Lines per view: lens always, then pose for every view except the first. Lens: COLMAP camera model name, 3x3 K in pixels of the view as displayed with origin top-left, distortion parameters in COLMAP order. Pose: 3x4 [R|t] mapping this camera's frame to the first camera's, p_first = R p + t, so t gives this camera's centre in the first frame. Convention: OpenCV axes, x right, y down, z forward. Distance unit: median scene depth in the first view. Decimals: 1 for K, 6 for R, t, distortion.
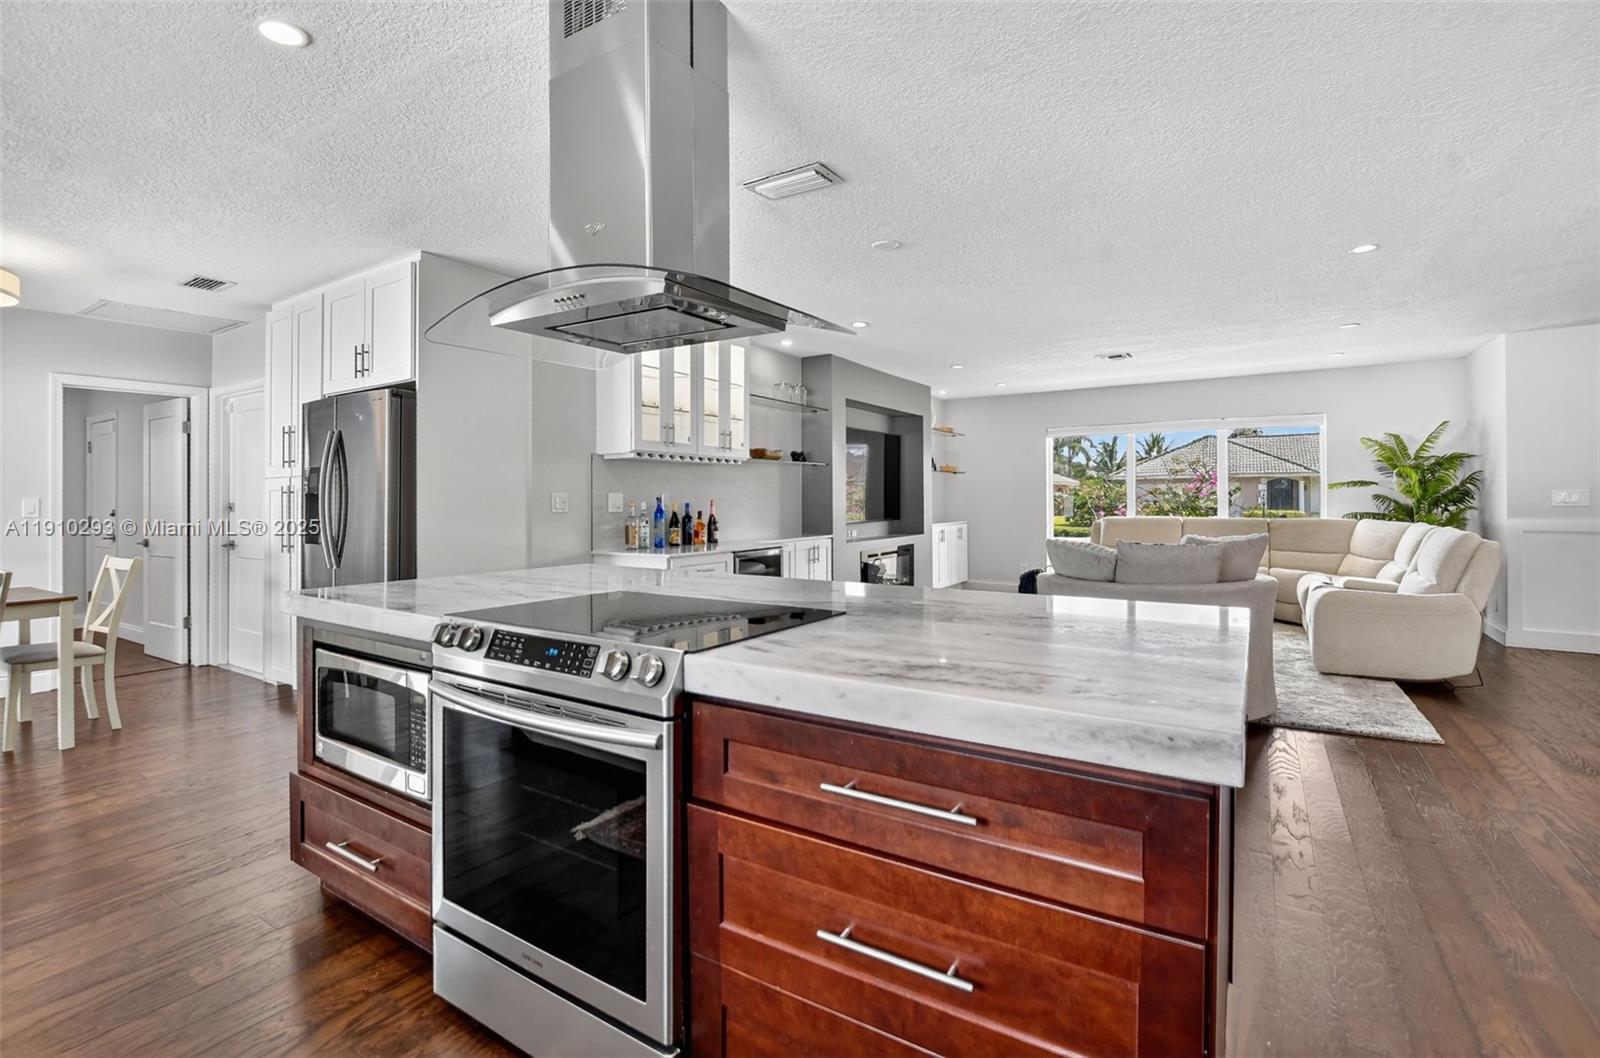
lens RADIAL K [[735.1, 0, 758.2], [0, 735.1, 494.8], [0, 0, 1]] dist [-0.014308, 0.000008]
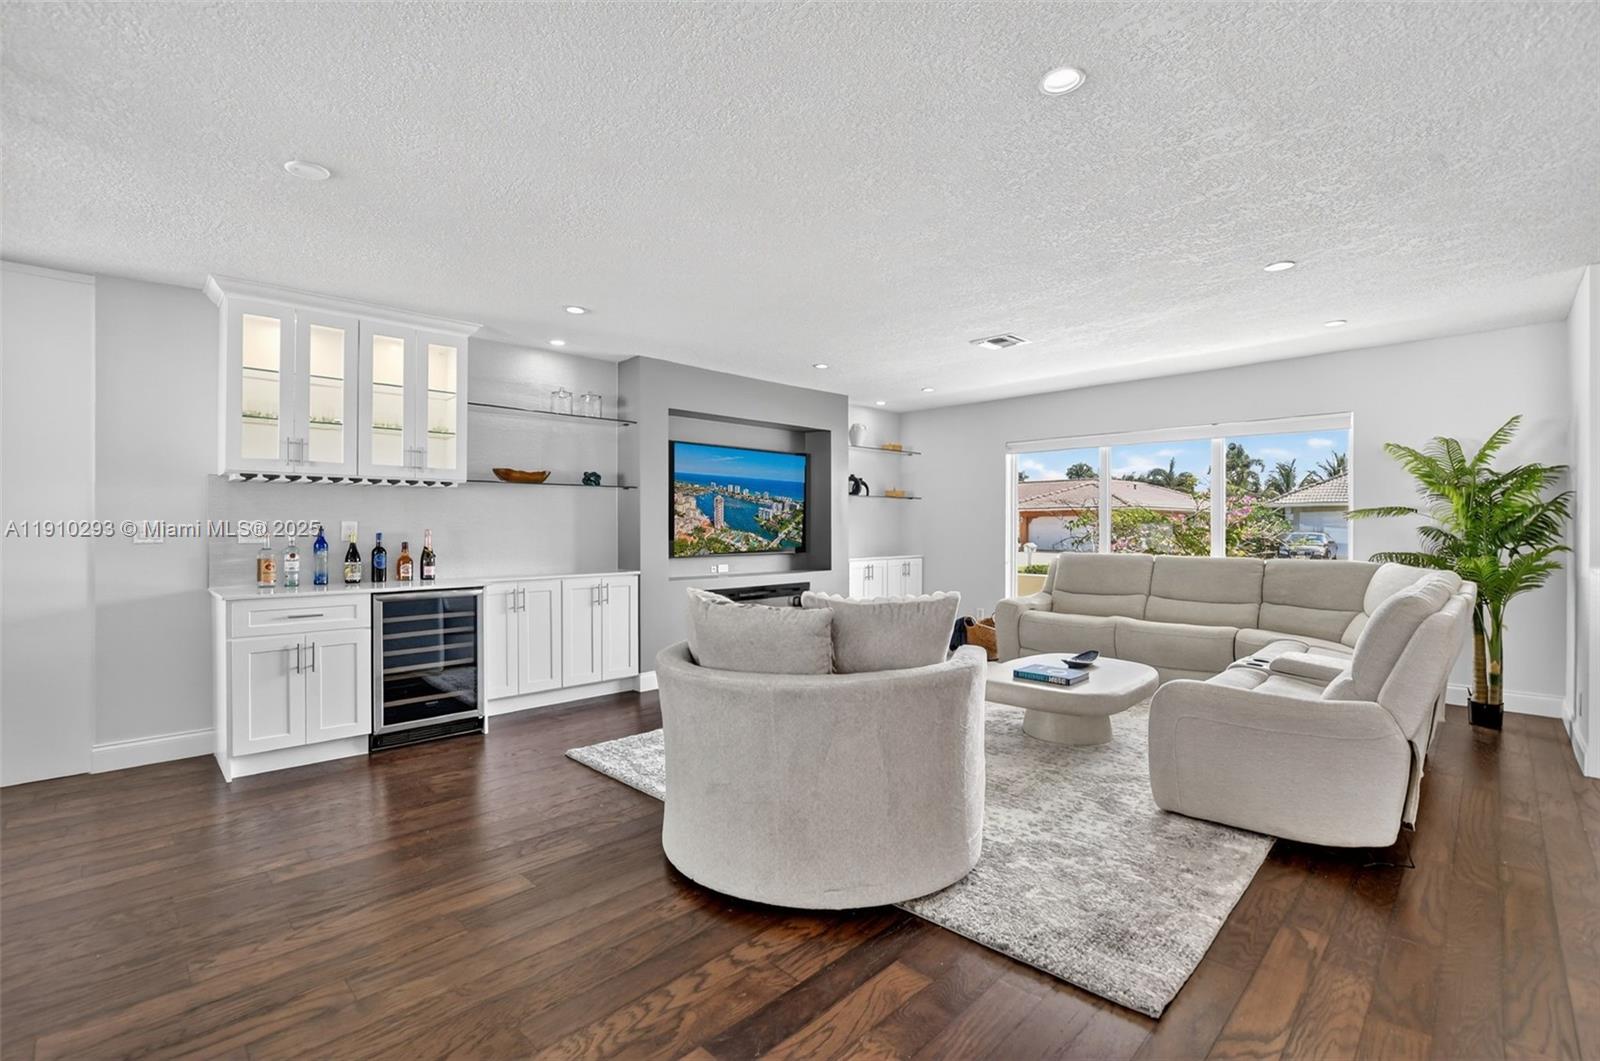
lens RADIAL K [[698.7, 0, 772.0], [0, 698.7, 524.6], [0, 0, 1]] dist [-0.016050, 0.000416]
pose [[0.978231, 0.004733, -0.207463, 0.480436], [-0.004032, 0.999985, 0.003798, -0.003077], [0.207478, -0.002879, 0.978235, 0.291872]]
